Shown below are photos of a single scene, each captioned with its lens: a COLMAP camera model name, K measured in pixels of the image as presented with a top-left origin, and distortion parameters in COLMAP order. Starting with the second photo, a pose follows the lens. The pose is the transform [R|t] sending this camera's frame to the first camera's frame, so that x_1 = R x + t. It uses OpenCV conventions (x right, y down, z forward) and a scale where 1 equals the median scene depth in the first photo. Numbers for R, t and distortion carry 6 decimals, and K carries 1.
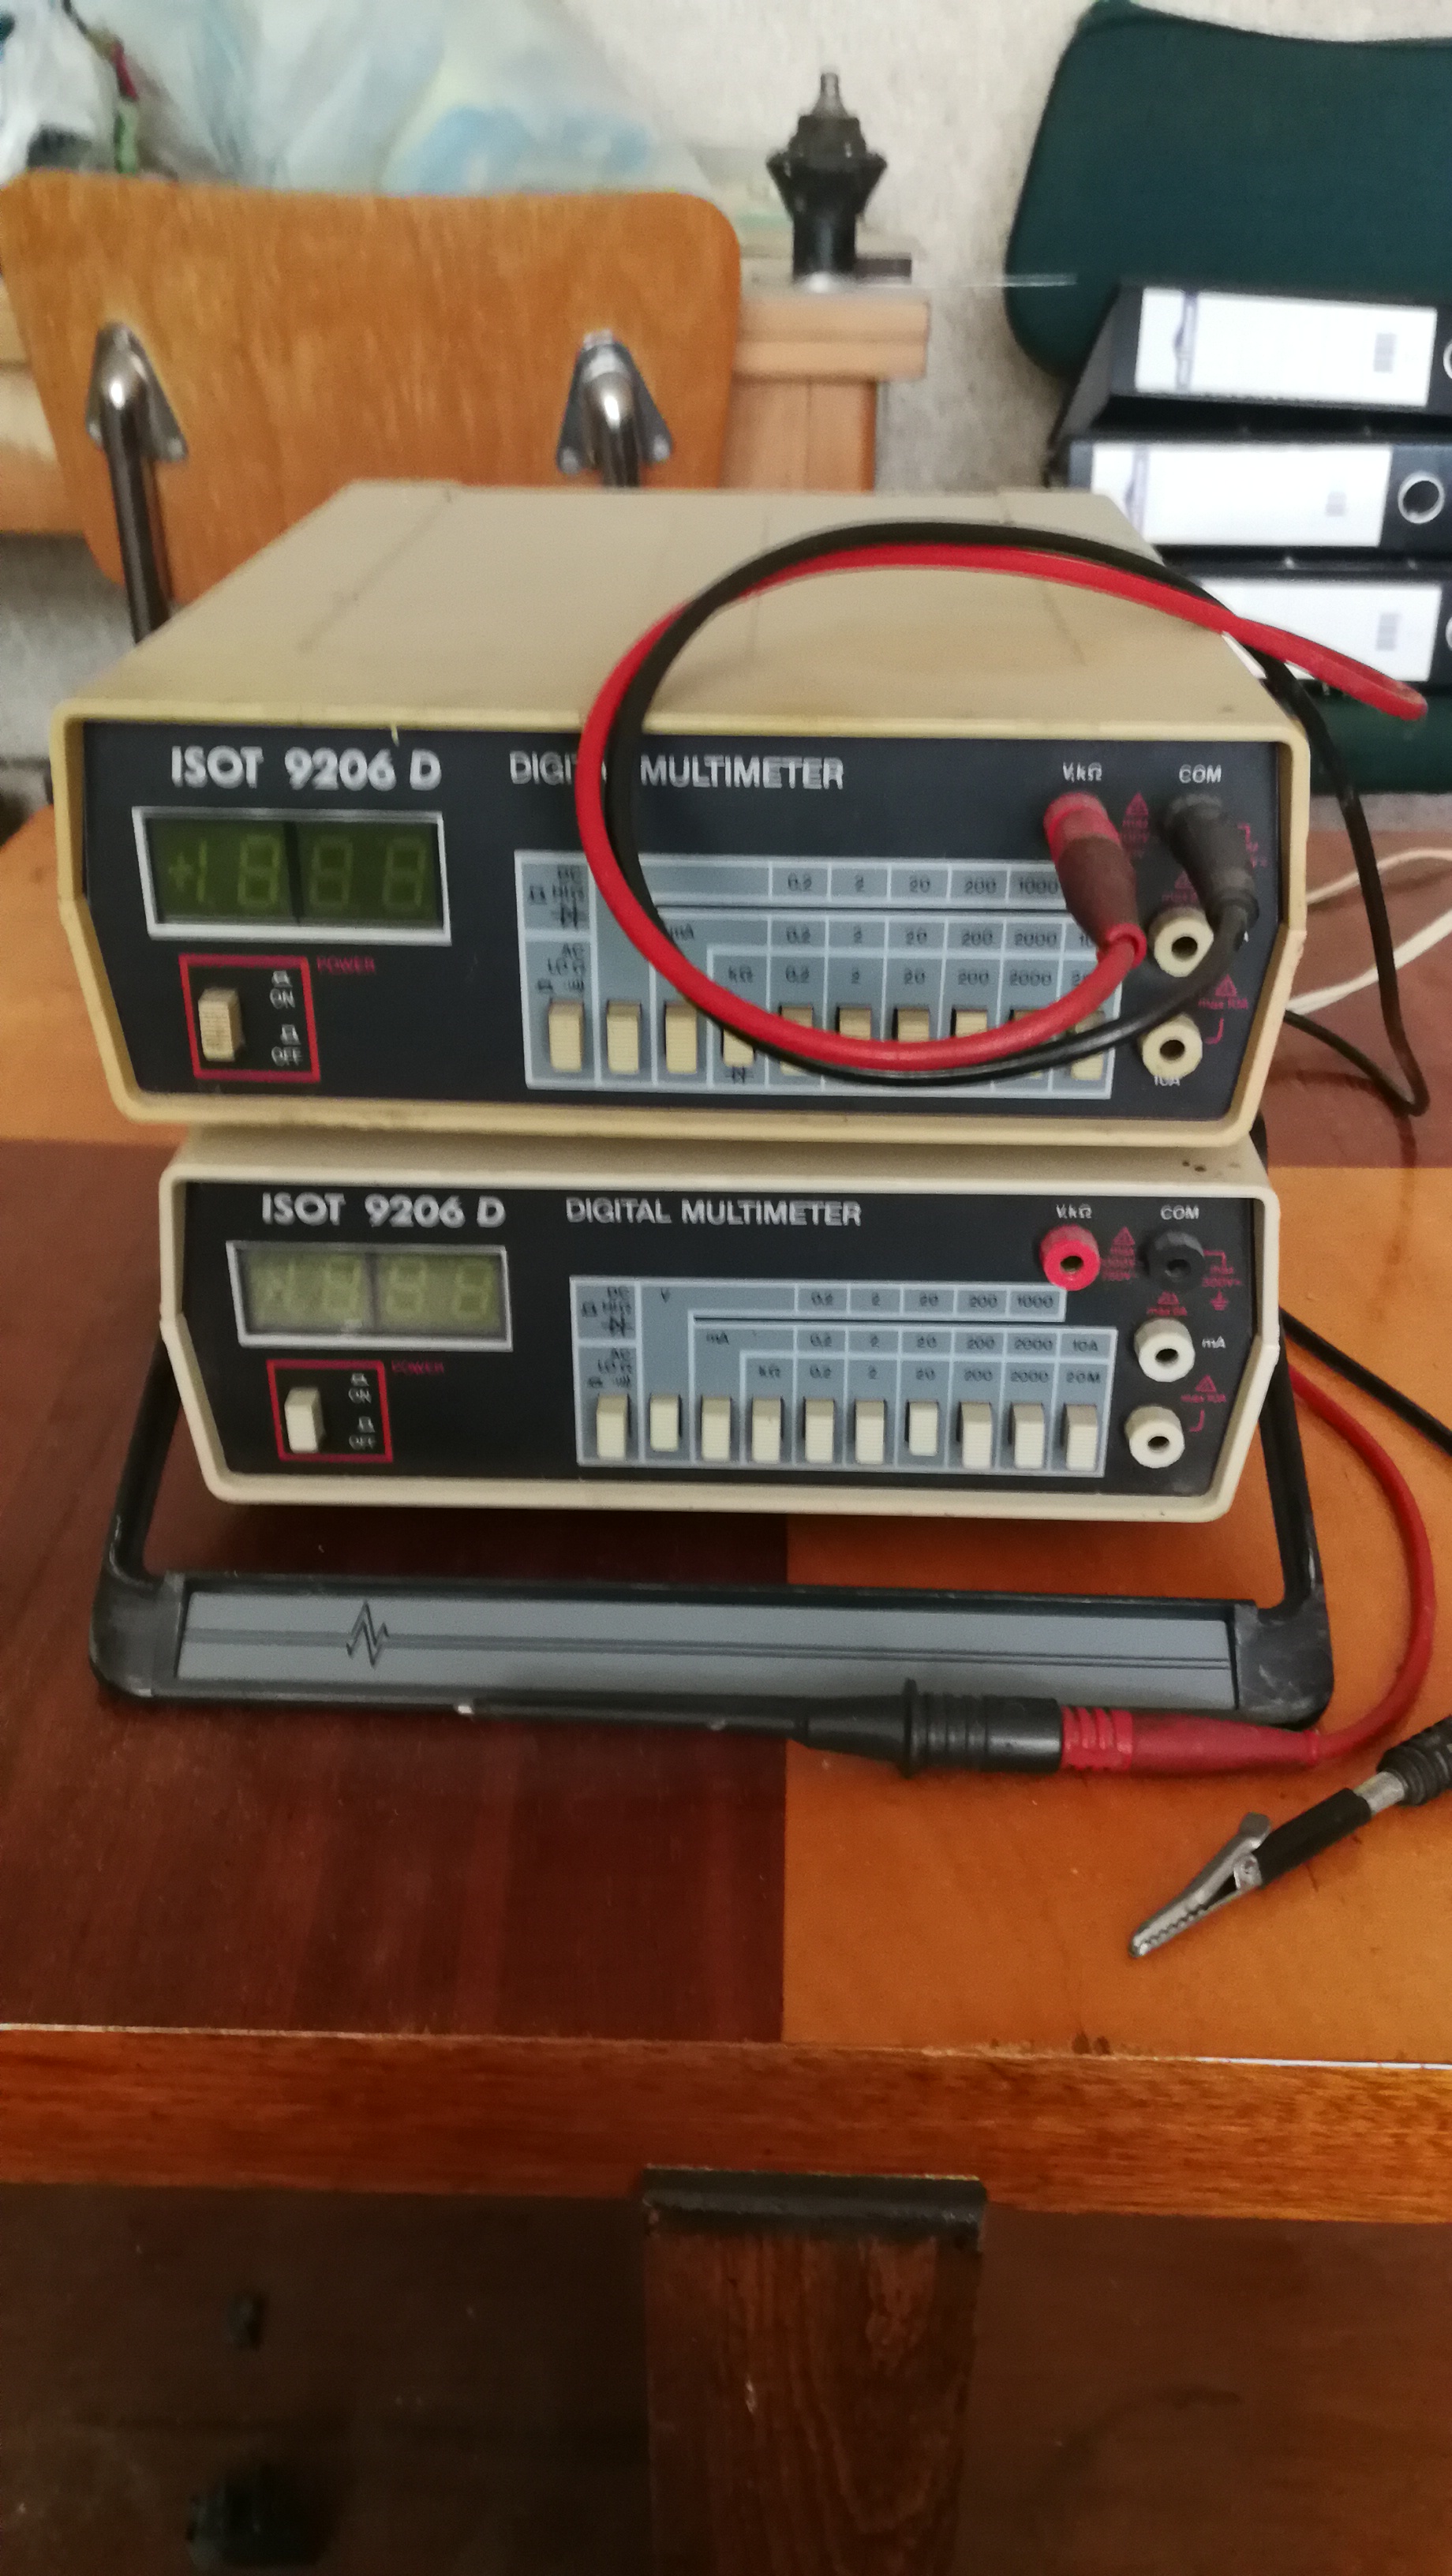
lens RADIAL K [[2063.3, 0, 736.3], [0, 2063.3, 1262.8], [0, 0, 1]] dist [0.017496, -0.026314]
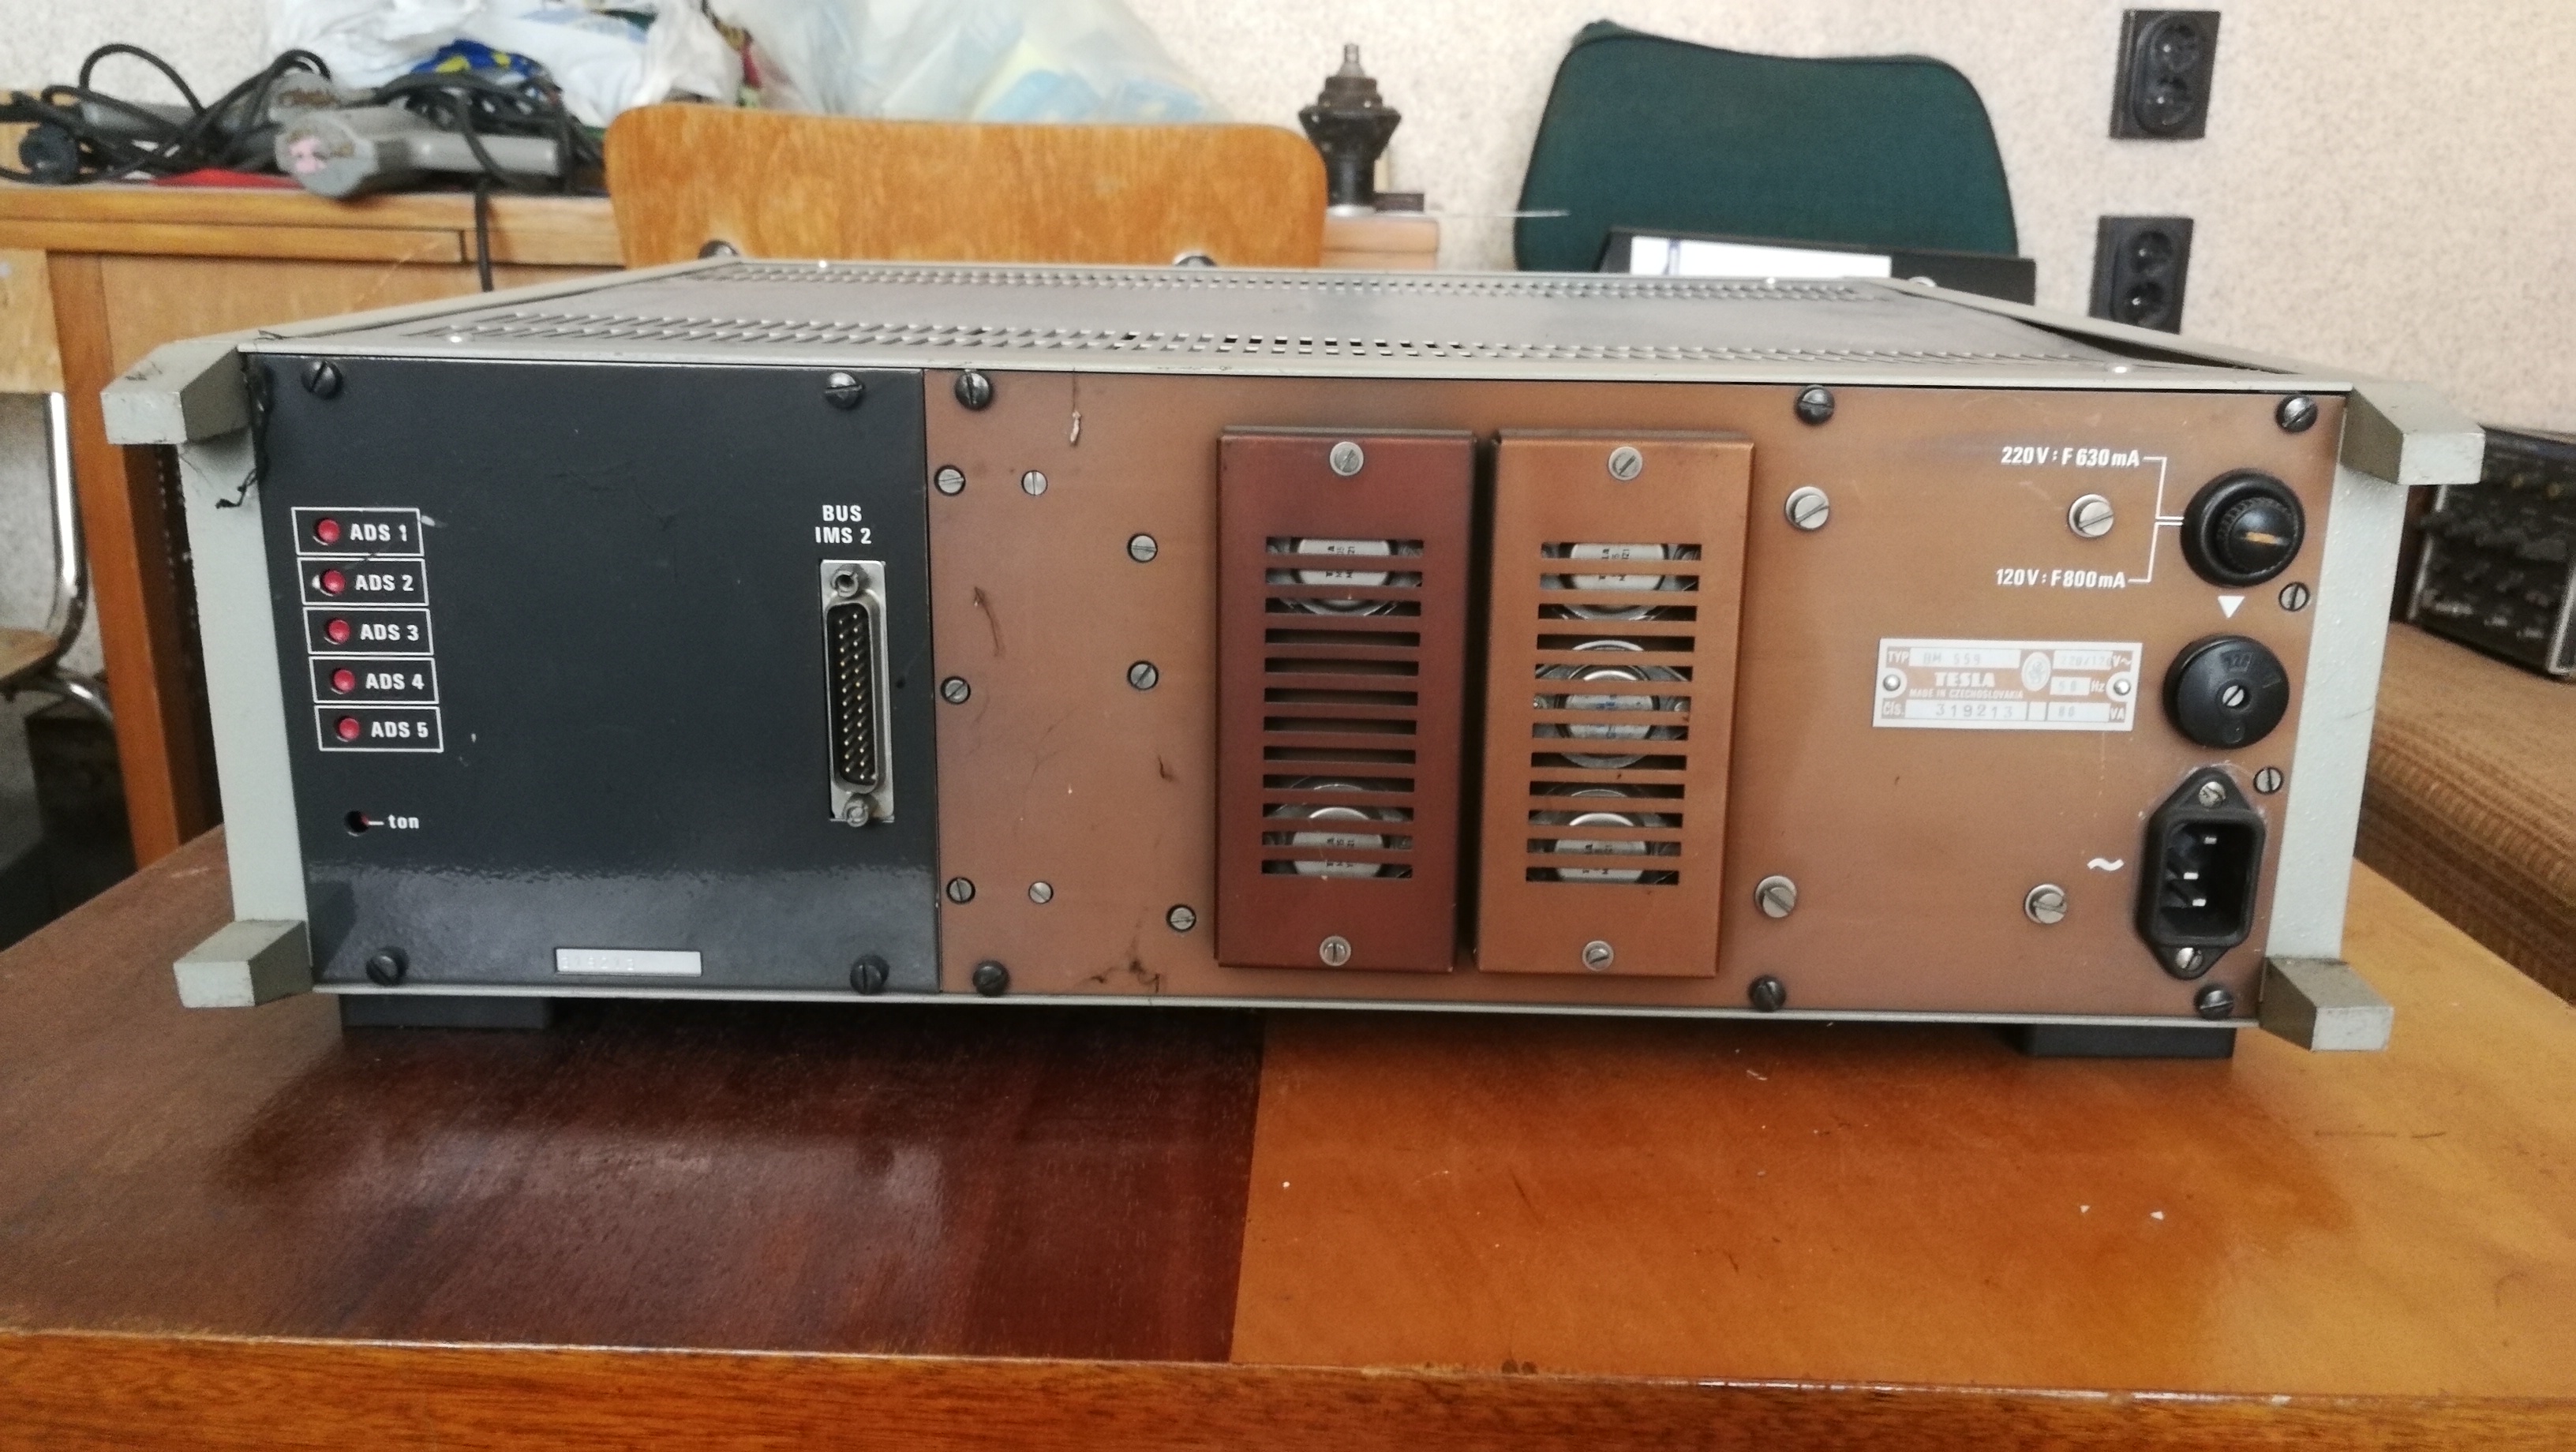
lens RADIAL K [[2063.3, 0, 1307.6], [0, 2063.3, 701.1], [0, 0, 1]] dist [0.017496, -0.026314]
pose [[0.999919, 0.009823, 0.008153, 0.045942], [-0.007344, 0.965029, -0.262040, 0.296407], [-0.010442, 0.261959, 0.965023, -0.107097]]
